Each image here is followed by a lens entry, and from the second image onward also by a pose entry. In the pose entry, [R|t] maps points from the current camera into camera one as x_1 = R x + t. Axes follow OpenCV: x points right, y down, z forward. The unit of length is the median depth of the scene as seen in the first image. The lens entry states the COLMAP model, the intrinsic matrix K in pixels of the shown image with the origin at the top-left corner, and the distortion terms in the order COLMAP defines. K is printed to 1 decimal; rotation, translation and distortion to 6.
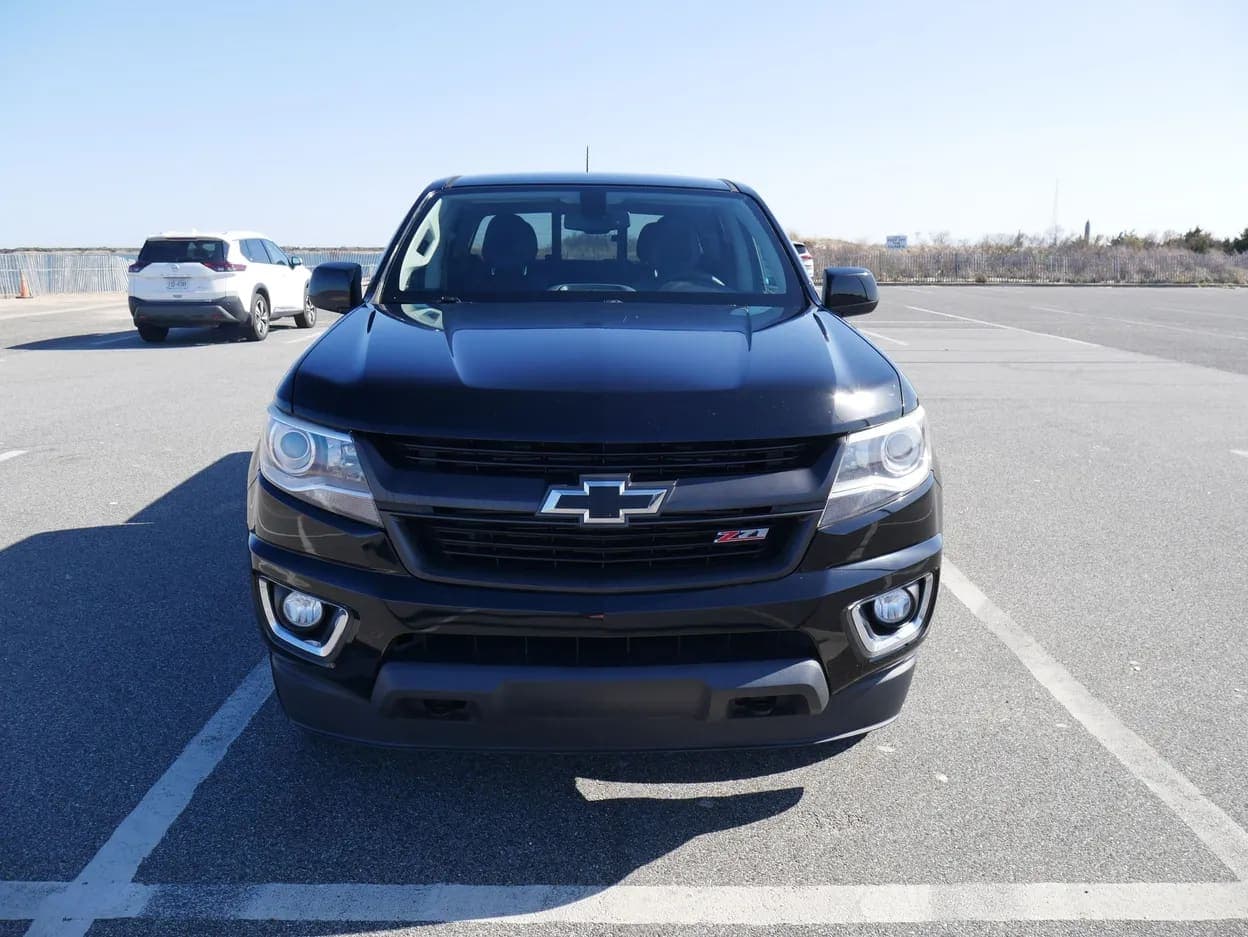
lens RADIAL K [[1129.2, 0, 604.9], [0, 1129.2, 472.3], [0, 0, 1]] dist [-0.035160, 0.004548]
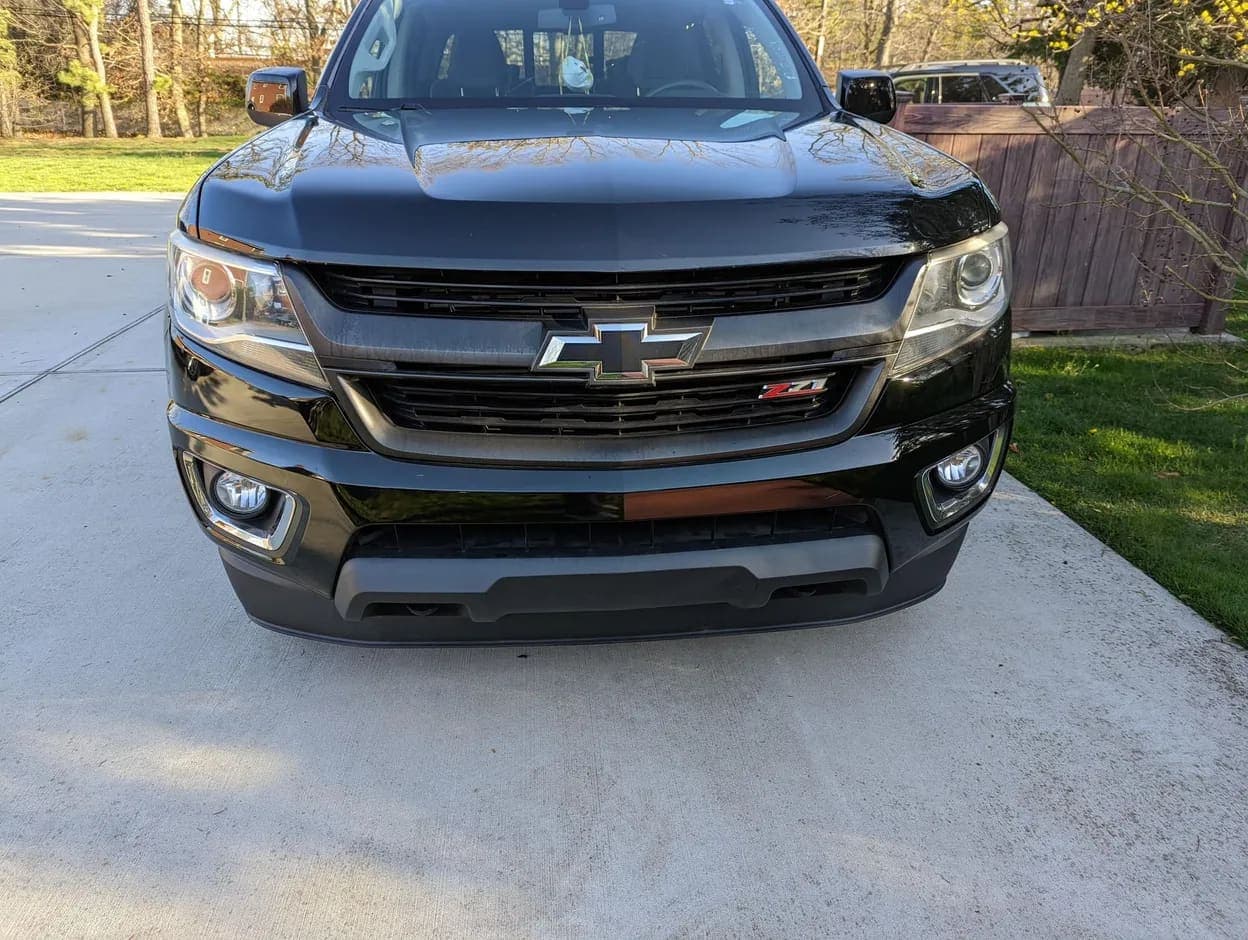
lens RADIAL K [[931.7, 0, 624.0], [0, 931.7, 470.0], [0, 0, 1]] dist [0.061593, 0.000114]
pose [[0.998029, -0.030387, 0.054905, -0.034701], [0.020361, 0.984409, 0.174711, -0.004615], [-0.059358, -0.173248, 0.983088, 0.346531]]
